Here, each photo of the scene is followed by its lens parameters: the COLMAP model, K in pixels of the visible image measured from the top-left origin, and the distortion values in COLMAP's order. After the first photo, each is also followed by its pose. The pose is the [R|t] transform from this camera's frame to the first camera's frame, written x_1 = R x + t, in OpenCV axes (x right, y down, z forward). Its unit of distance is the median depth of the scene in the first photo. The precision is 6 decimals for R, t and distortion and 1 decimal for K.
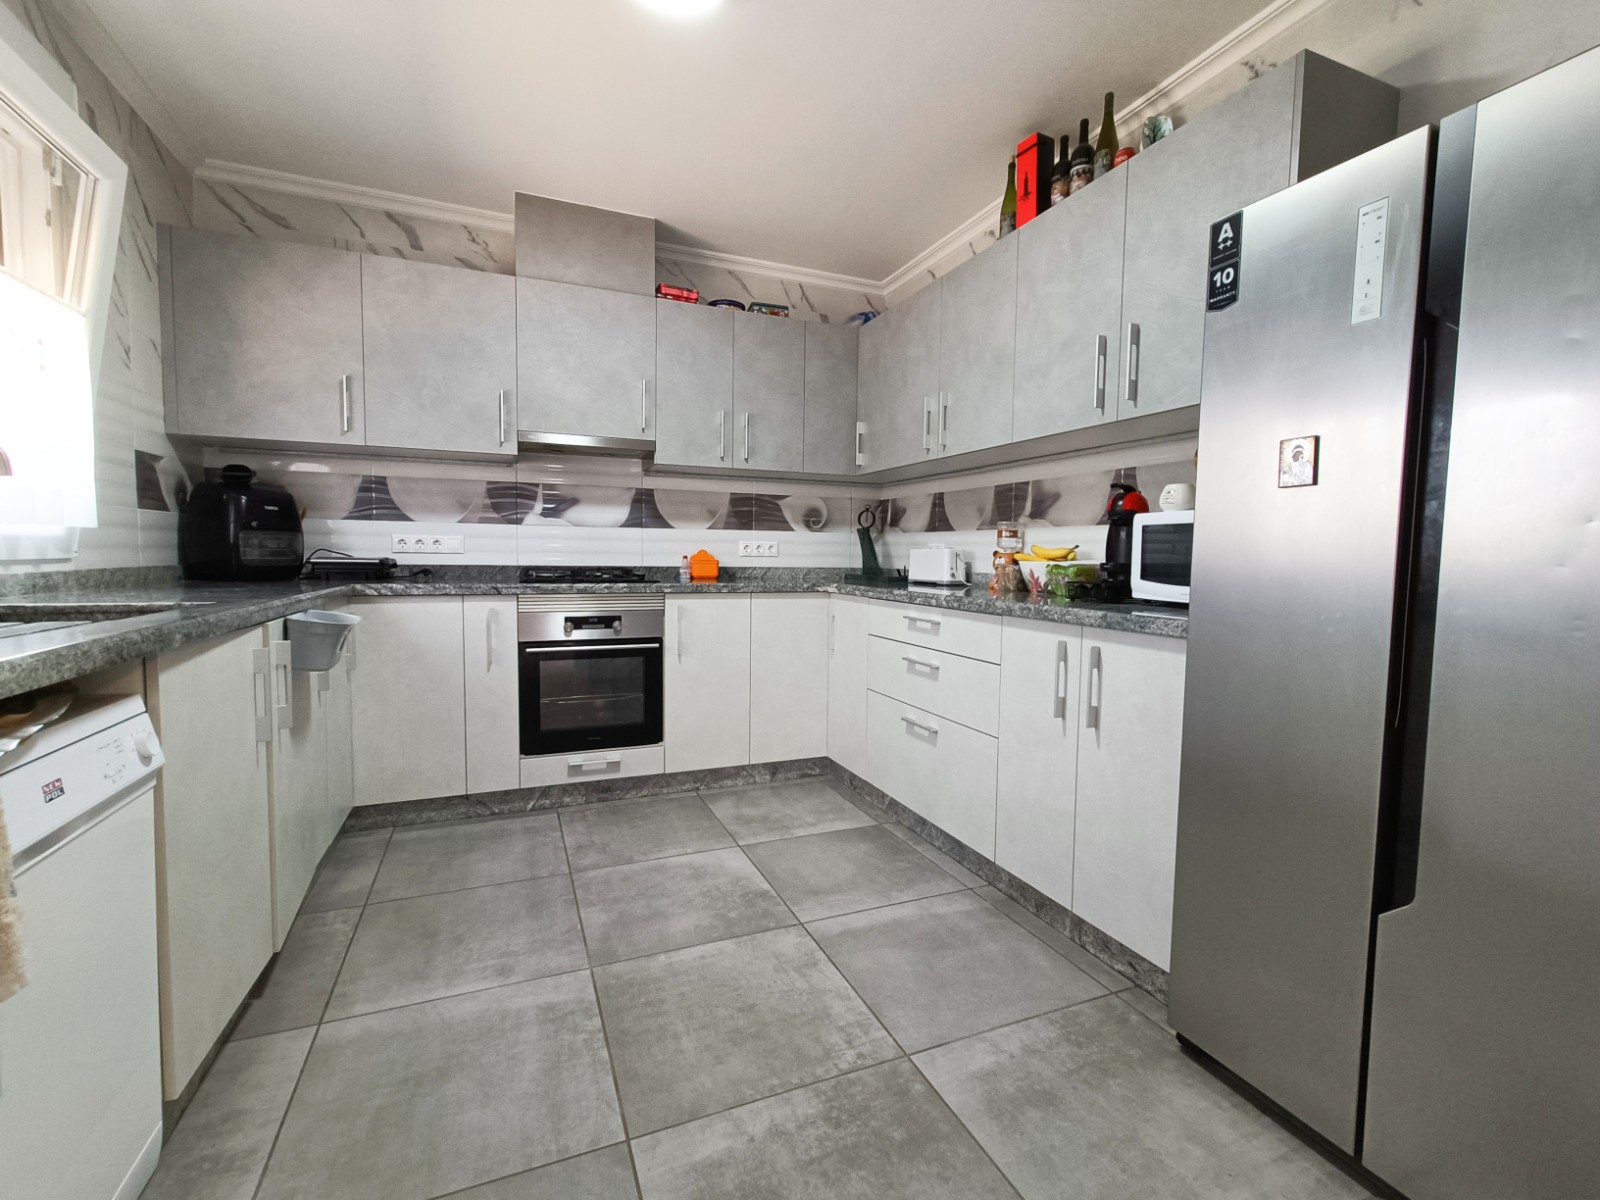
lens RADIAL K [[720.1, 0, 808.5], [0, 720.1, 595.6], [0, 0, 1]] dist [0.005126, -0.002393]
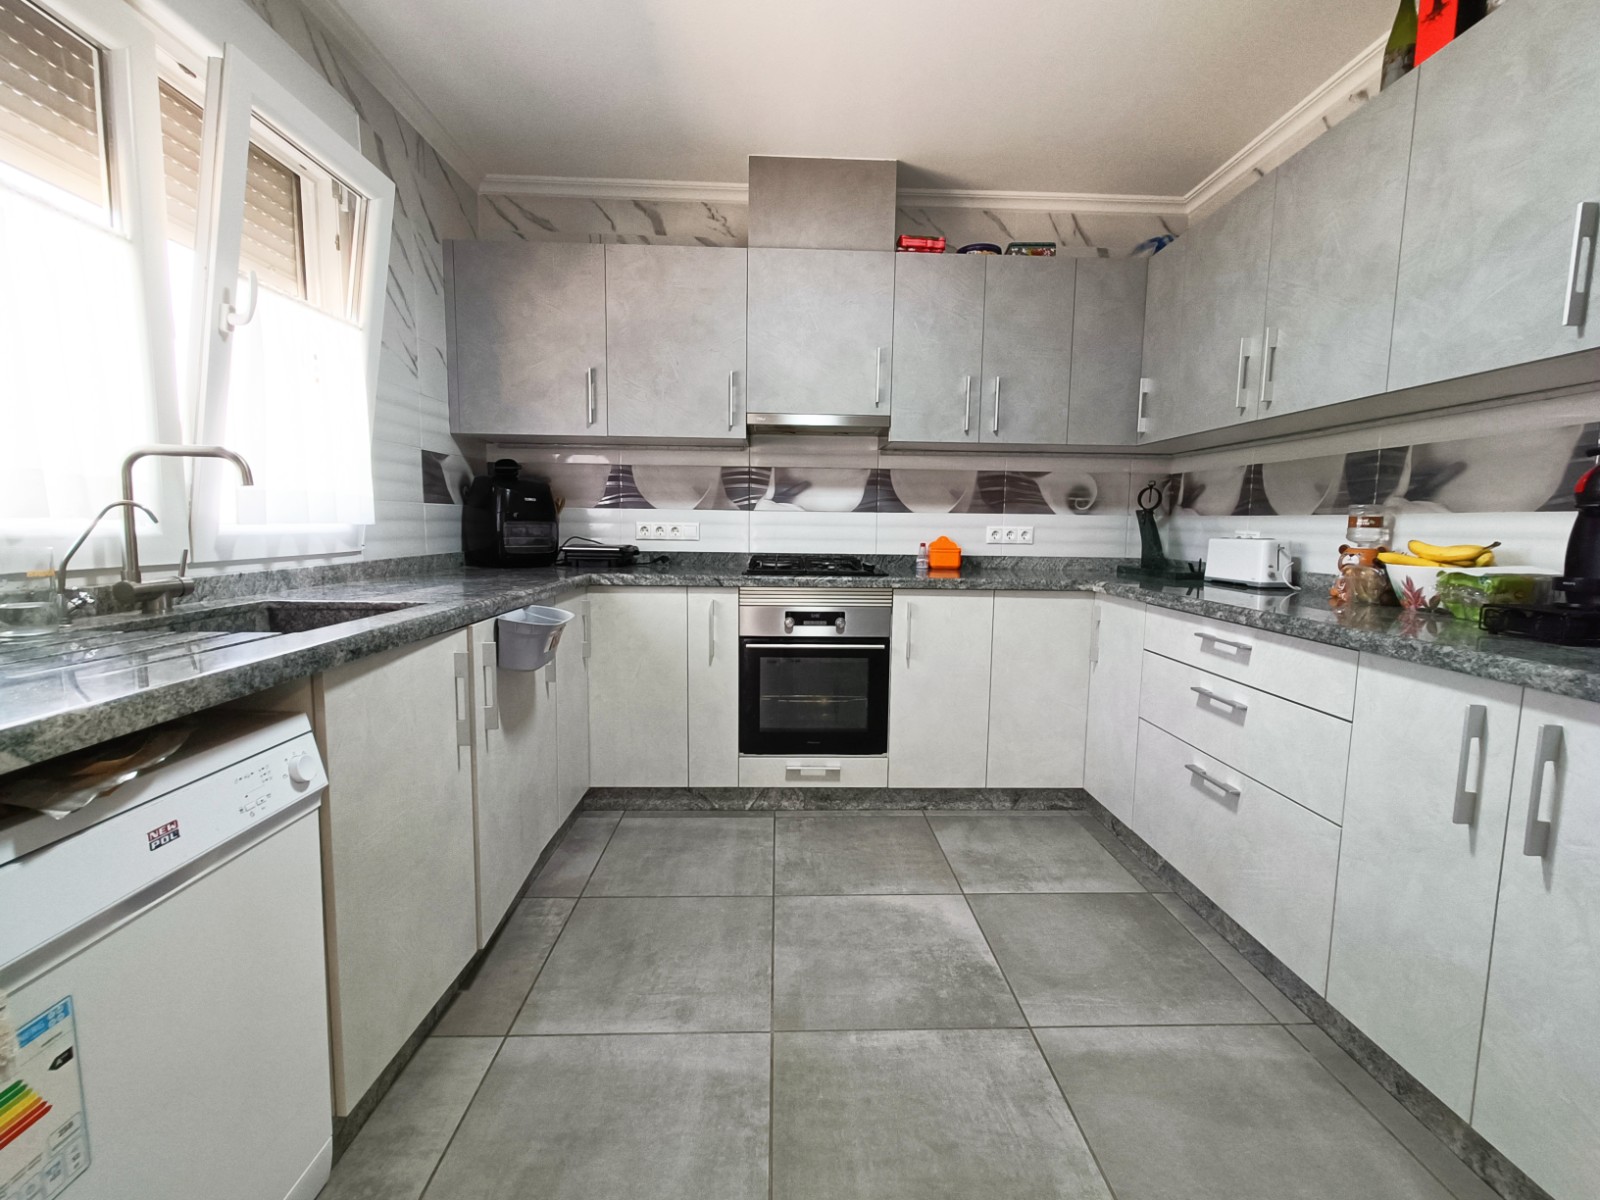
lens RADIAL K [[720.1, 0, 802.7], [0, 720.1, 598.3], [0, 0, 1]] dist [0.005126, -0.002393]
pose [[0.932919, 0.037804, -0.358097, 0.018013], [-0.022841, 0.998684, 0.045924, -0.034833], [0.359362, -0.034664, 0.932554, 0.152656]]
